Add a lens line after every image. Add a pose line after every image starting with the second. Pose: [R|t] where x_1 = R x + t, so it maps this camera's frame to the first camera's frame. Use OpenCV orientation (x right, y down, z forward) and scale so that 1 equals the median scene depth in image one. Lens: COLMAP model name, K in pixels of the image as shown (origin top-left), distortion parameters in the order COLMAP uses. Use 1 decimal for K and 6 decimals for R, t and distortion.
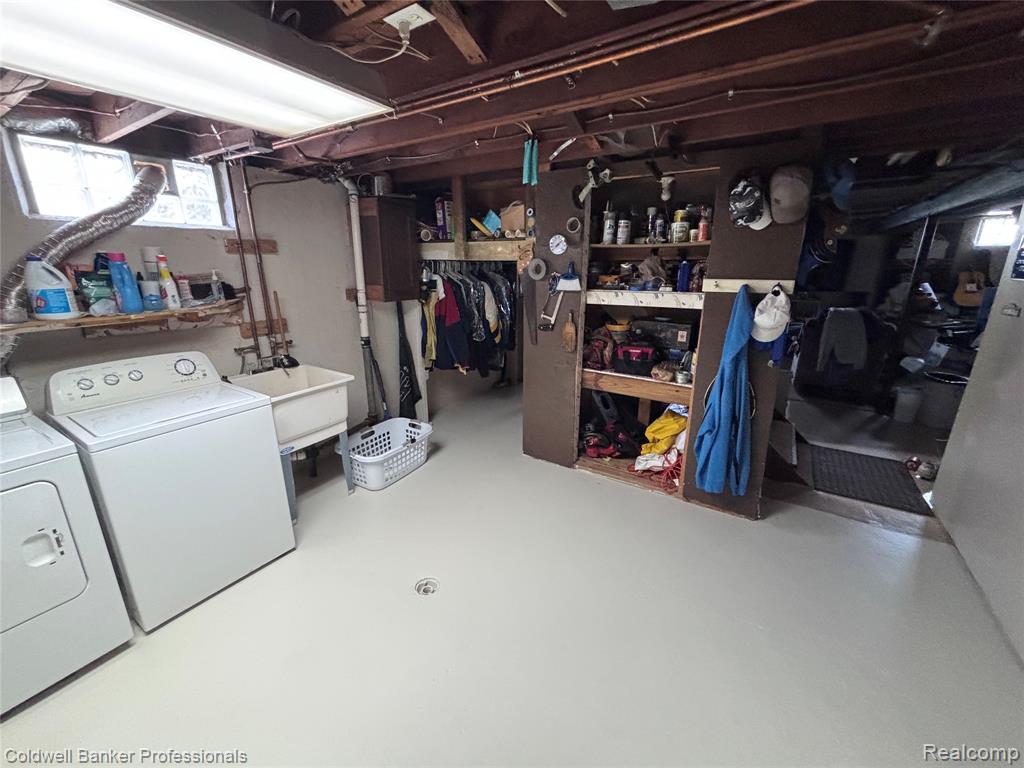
lens RADIAL K [[409.5, 0, 513.7], [0, 409.5, 384.7], [0, 0, 1]] dist [0.001423, 0.000196]
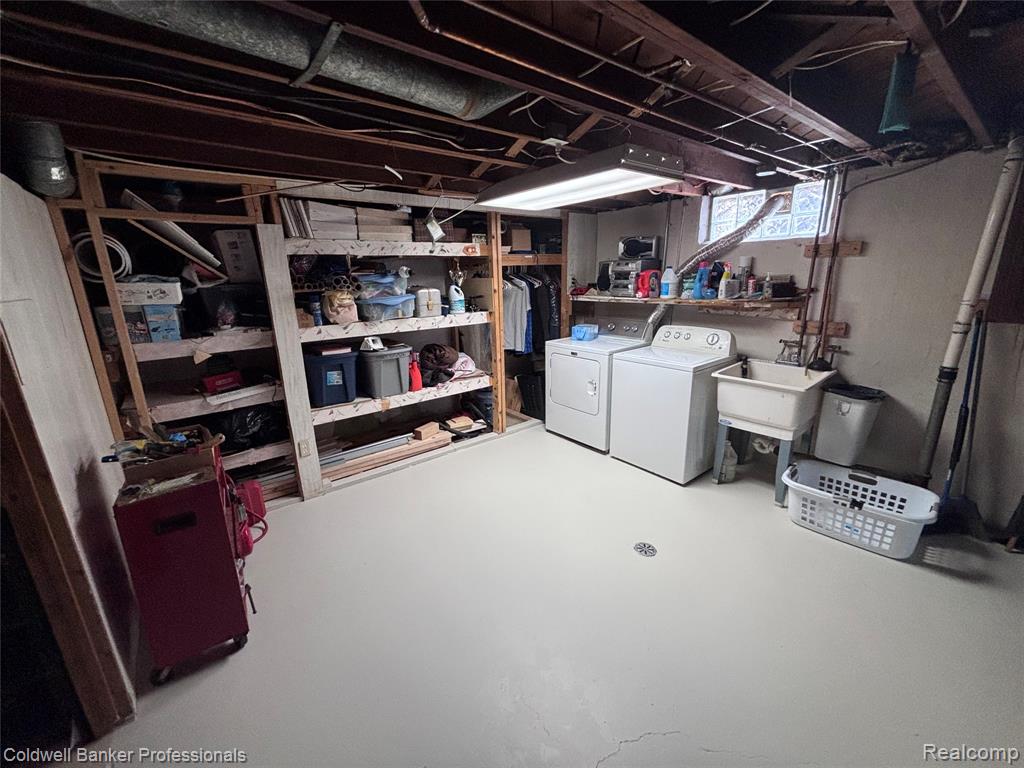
lens RADIAL K [[409.5, 0, 515.0], [0, 409.5, 380.9], [0, 0, 1]] dist [0.001423, 0.000196]
pose [[-0.336634, 0.243354, -0.909647, 0.644516], [-0.242164, 0.911162, 0.333377, -0.181066], [0.909964, 0.332509, -0.247796, 0.620957]]
